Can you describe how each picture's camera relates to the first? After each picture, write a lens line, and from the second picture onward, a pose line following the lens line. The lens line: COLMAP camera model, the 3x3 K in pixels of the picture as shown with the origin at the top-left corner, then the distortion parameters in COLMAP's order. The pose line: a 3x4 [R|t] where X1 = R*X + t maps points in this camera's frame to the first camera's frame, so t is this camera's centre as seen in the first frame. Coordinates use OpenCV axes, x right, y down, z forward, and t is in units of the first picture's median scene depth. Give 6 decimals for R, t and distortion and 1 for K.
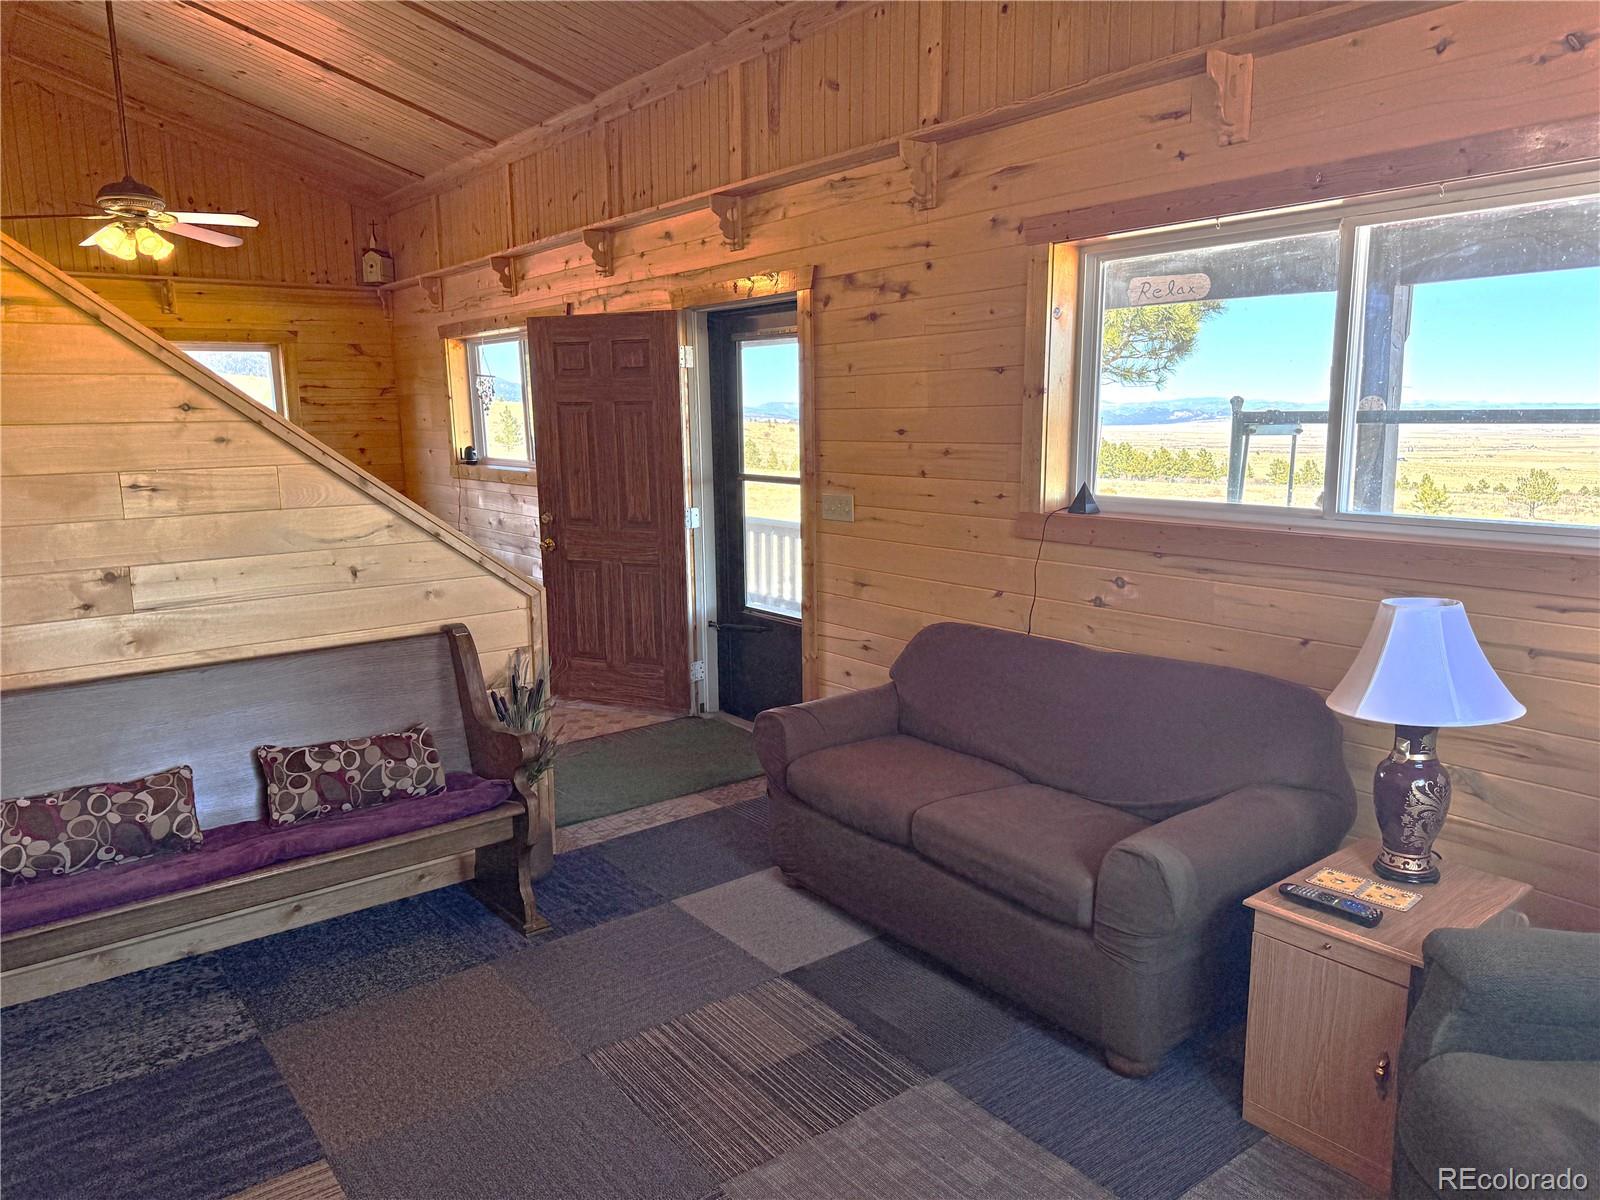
lens RADIAL K [[1118.2, 0, 800.0], [0, 1118.2, 600.0], [0, 0, 1]] dist [0.099819, -0.136137]
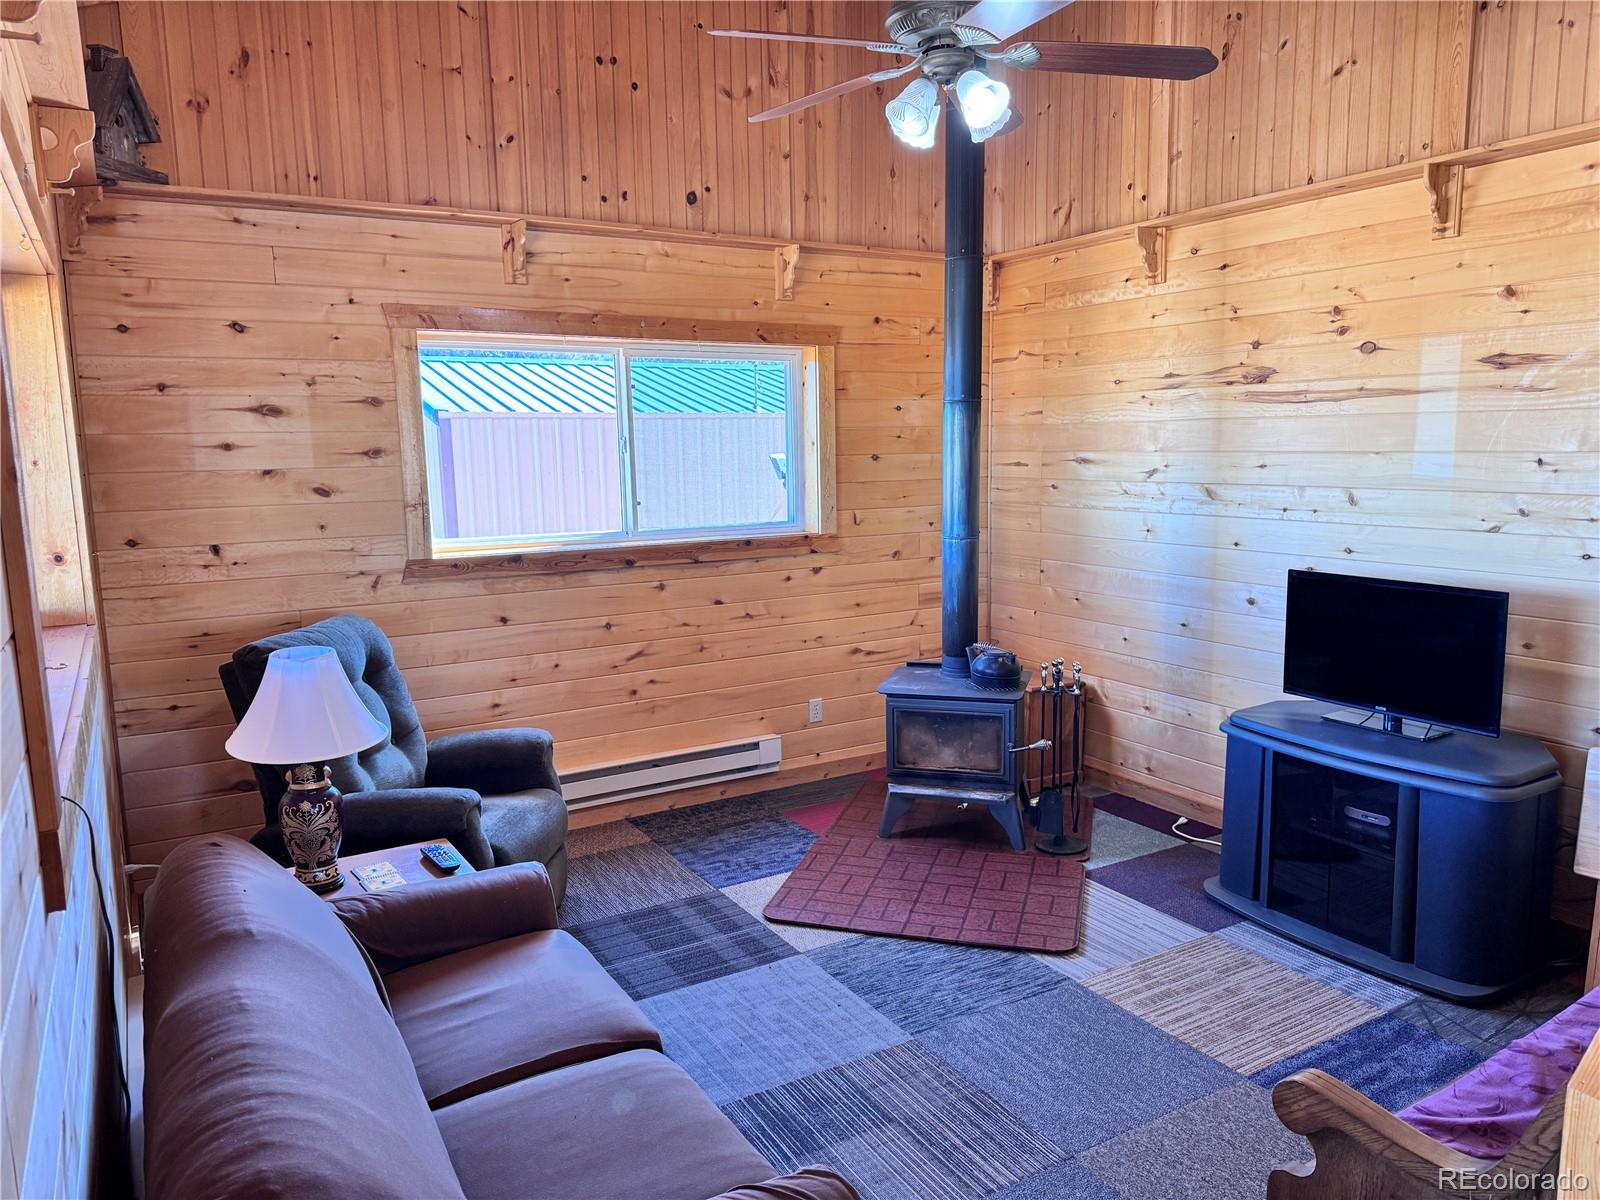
lens RADIAL K [[1118.2, 0, 800.0], [0, 1118.2, 600.0], [0, 0, 1]] dist [0.099819, -0.136137]
pose [[-0.993016, 0.016946, 0.116760, -0.073909], [0.051554, 0.952475, 0.300223, -0.278290], [-0.106123, 0.304146, -0.946696, 1.515595]]
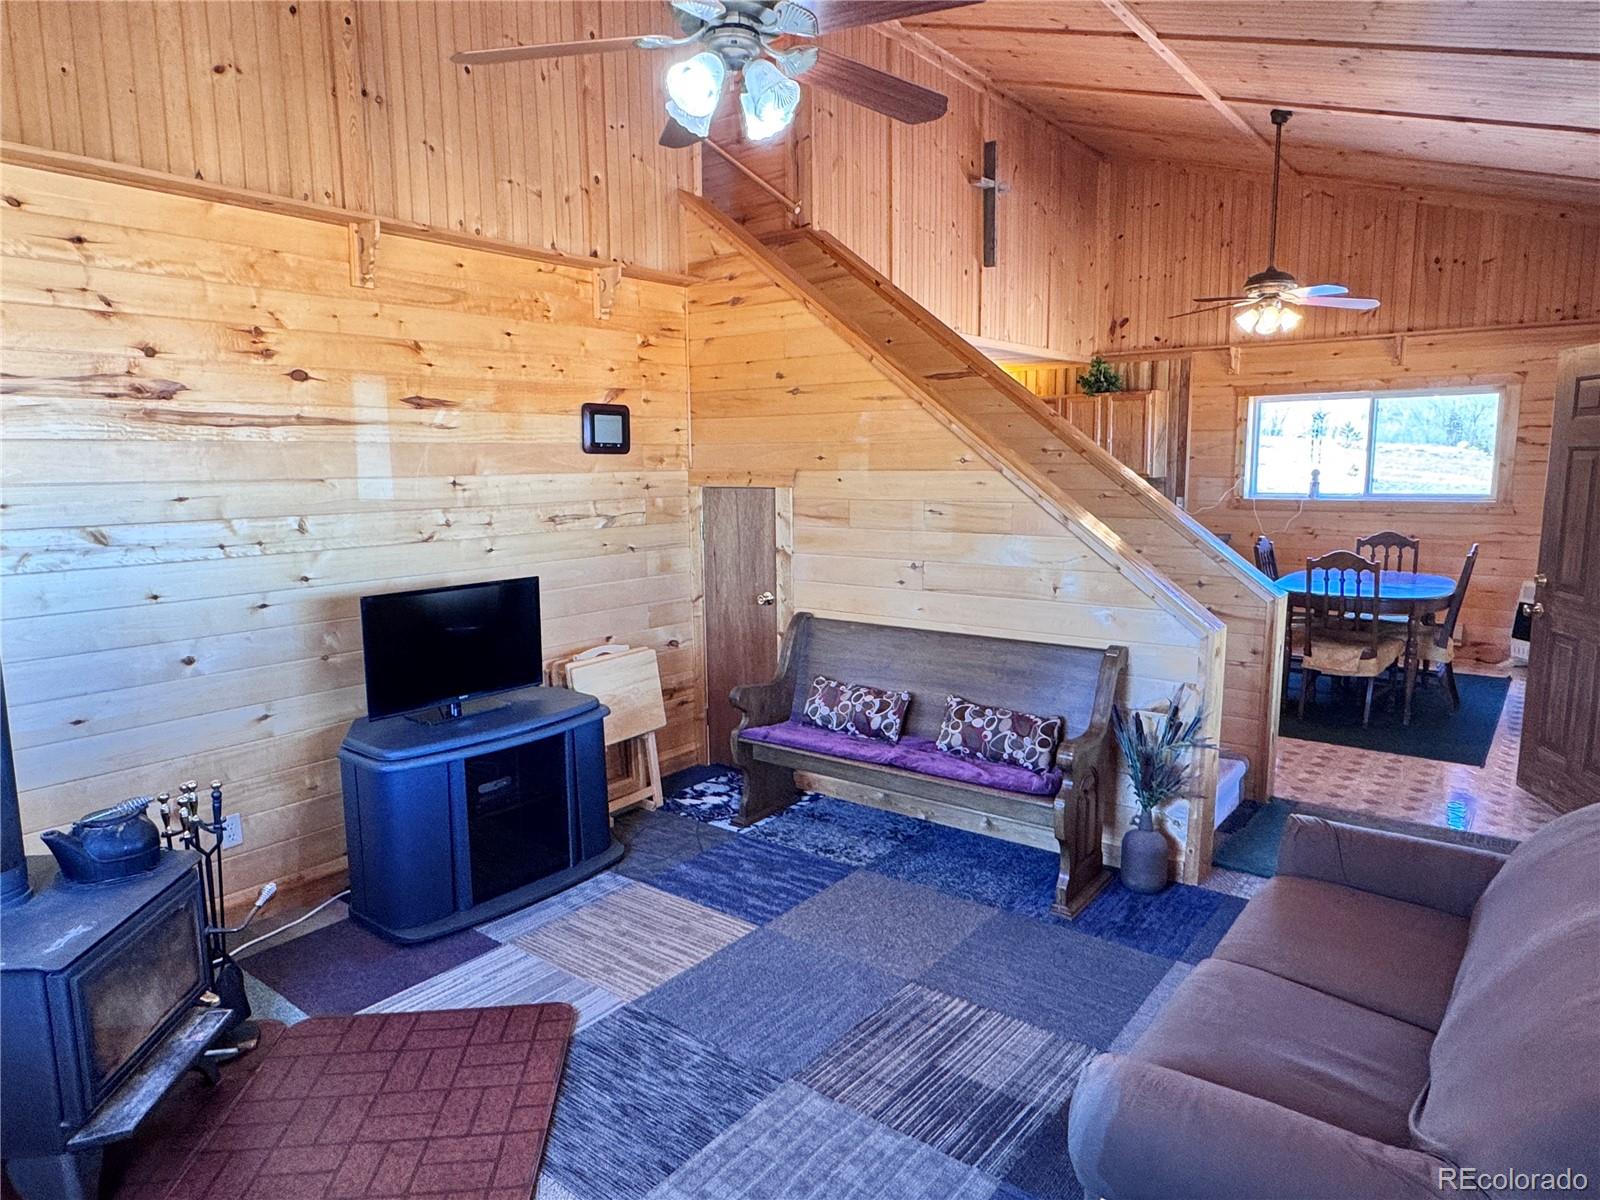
lens RADIAL K [[978.5, 0, 800.0], [0, 978.5, 600.0], [0, 0, 1]] dist [-0.003802, -0.001134]
pose [[0.252523, 0.152179, -0.955549, 0.644388], [-0.153051, 0.981404, 0.115850, -0.104005], [0.955410, 0.116993, 0.271119, 0.461672]]
